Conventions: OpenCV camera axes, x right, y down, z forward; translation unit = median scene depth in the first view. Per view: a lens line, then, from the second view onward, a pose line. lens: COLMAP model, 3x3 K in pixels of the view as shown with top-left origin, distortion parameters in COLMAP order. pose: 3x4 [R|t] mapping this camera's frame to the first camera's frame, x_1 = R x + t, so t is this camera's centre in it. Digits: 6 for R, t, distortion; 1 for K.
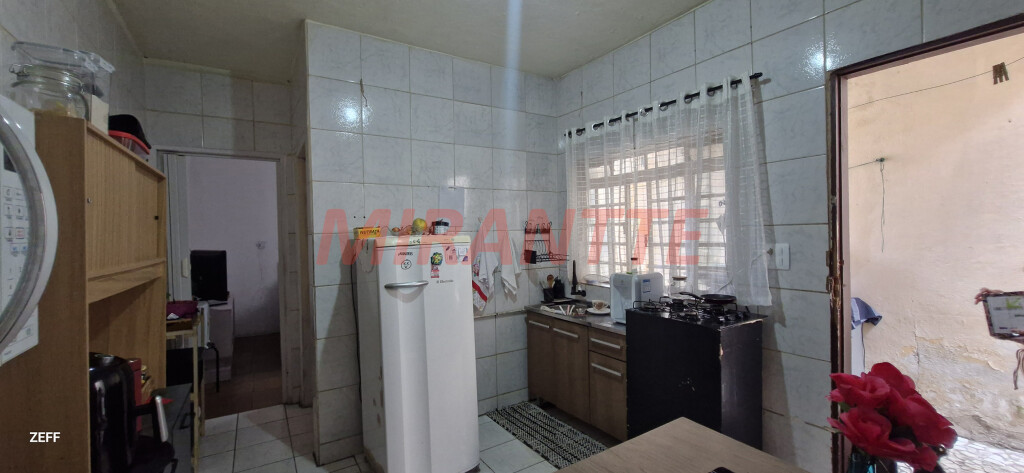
lens RADIAL K [[399.7, 0, 513.0], [0, 399.7, 236.1], [0, 0, 1]] dist [-0.000910, 0.000025]
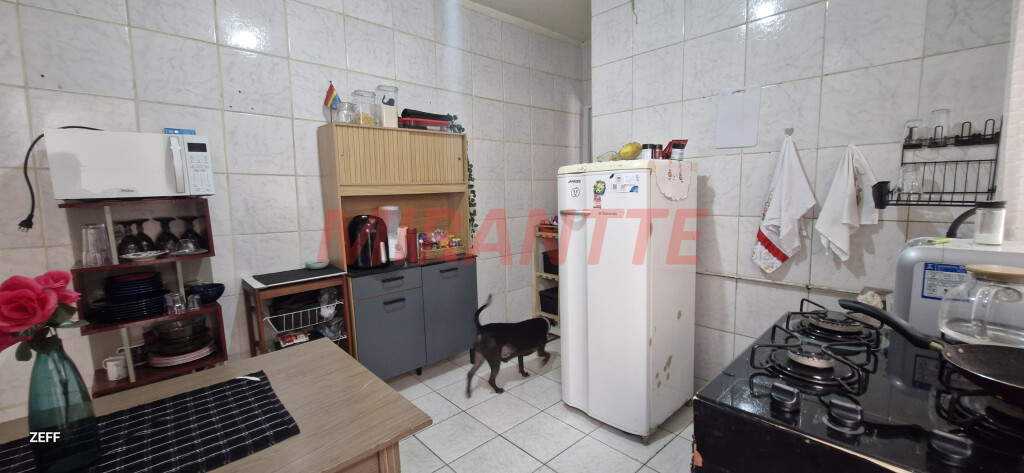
lens RADIAL K [[399.7, 0, 513.3], [0, 399.7, 234.5], [0, 0, 1]] dist [-0.000910, 0.000025]
pose [[0.171036, 0.132975, -0.976250, 0.651071], [0.014242, 0.990413, 0.137399, 0.033953], [0.985162, -0.037404, 0.167502, 0.637746]]
